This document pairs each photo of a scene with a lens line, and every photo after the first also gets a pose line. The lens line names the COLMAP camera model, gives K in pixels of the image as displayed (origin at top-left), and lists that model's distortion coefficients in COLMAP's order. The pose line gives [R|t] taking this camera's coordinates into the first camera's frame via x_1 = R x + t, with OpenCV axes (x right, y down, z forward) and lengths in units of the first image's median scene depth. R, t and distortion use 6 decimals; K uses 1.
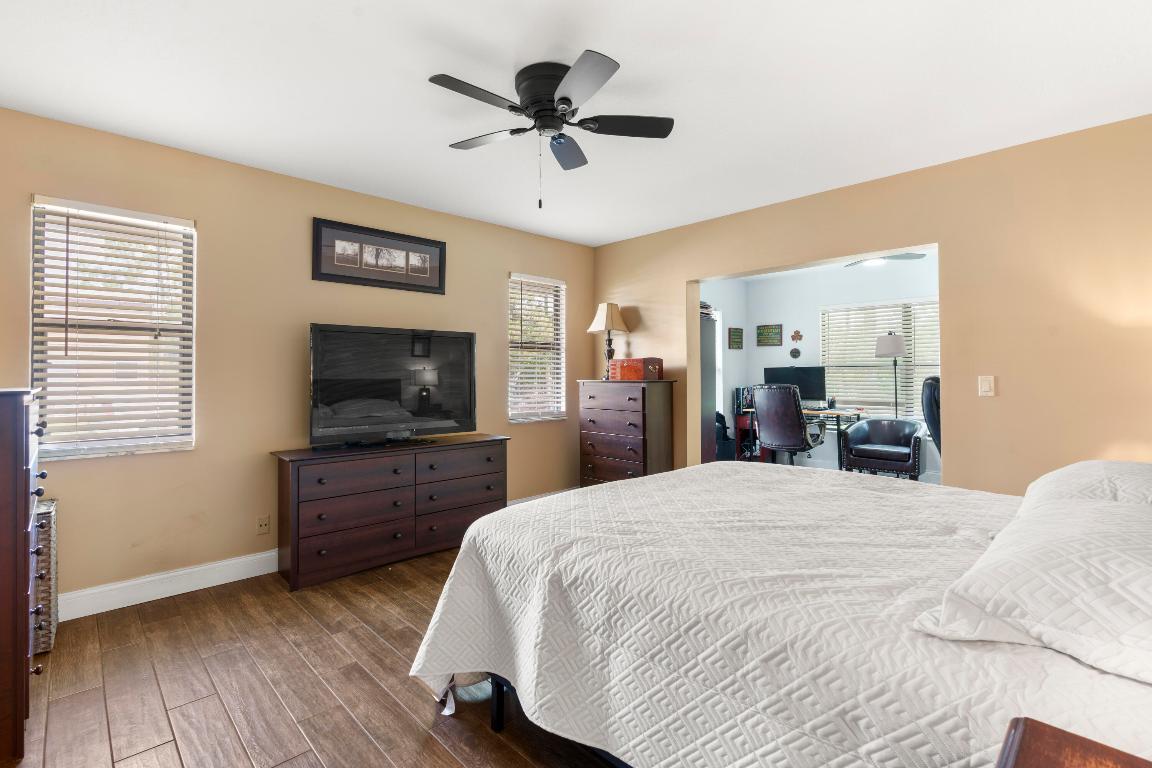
lens RADIAL K [[520.8, 0, 574.4], [0, 520.8, 378.7], [0, 0, 1]] dist [-0.012592, 0.003708]
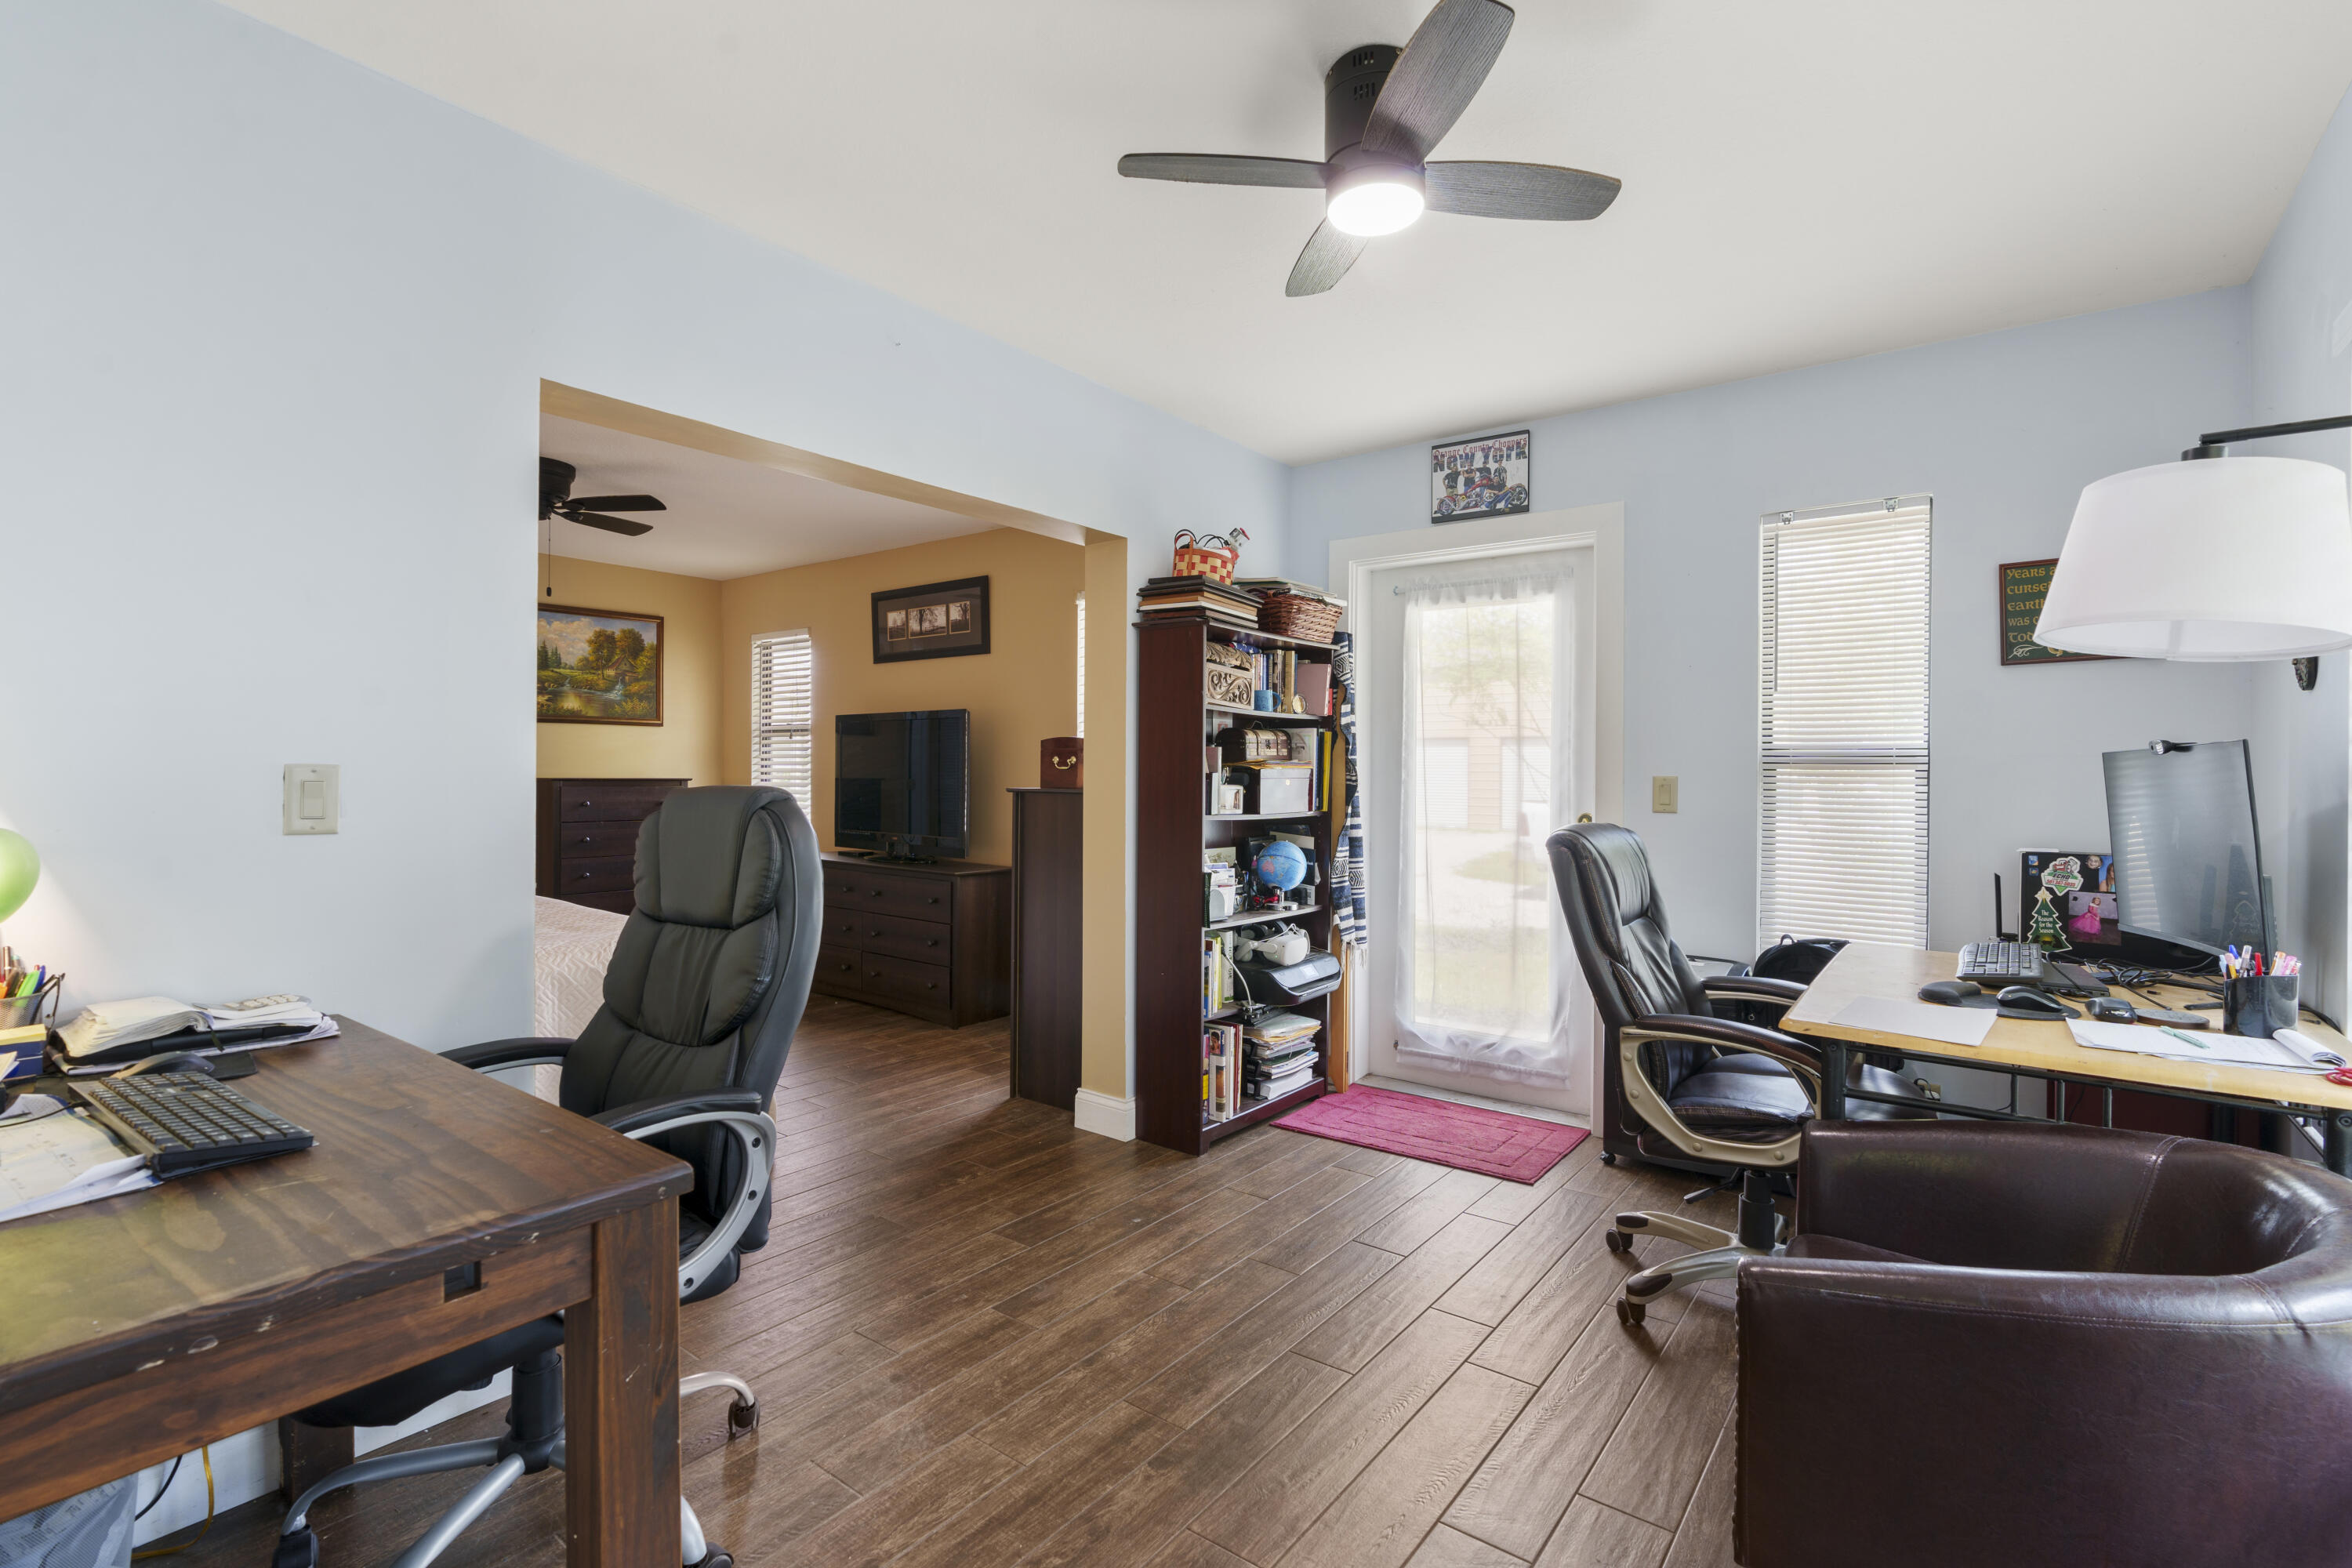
lens RADIAL K [[1063.3, 0, 1177.8], [0, 1063.3, 775.0], [0, 0, 1]] dist [-0.012592, 0.003708]
pose [[0.161606, 0.009715, -0.986808, 1.197062], [-0.015115, 0.999859, 0.007369, -0.019300], [0.986740, 0.013724, 0.161730, 1.068956]]
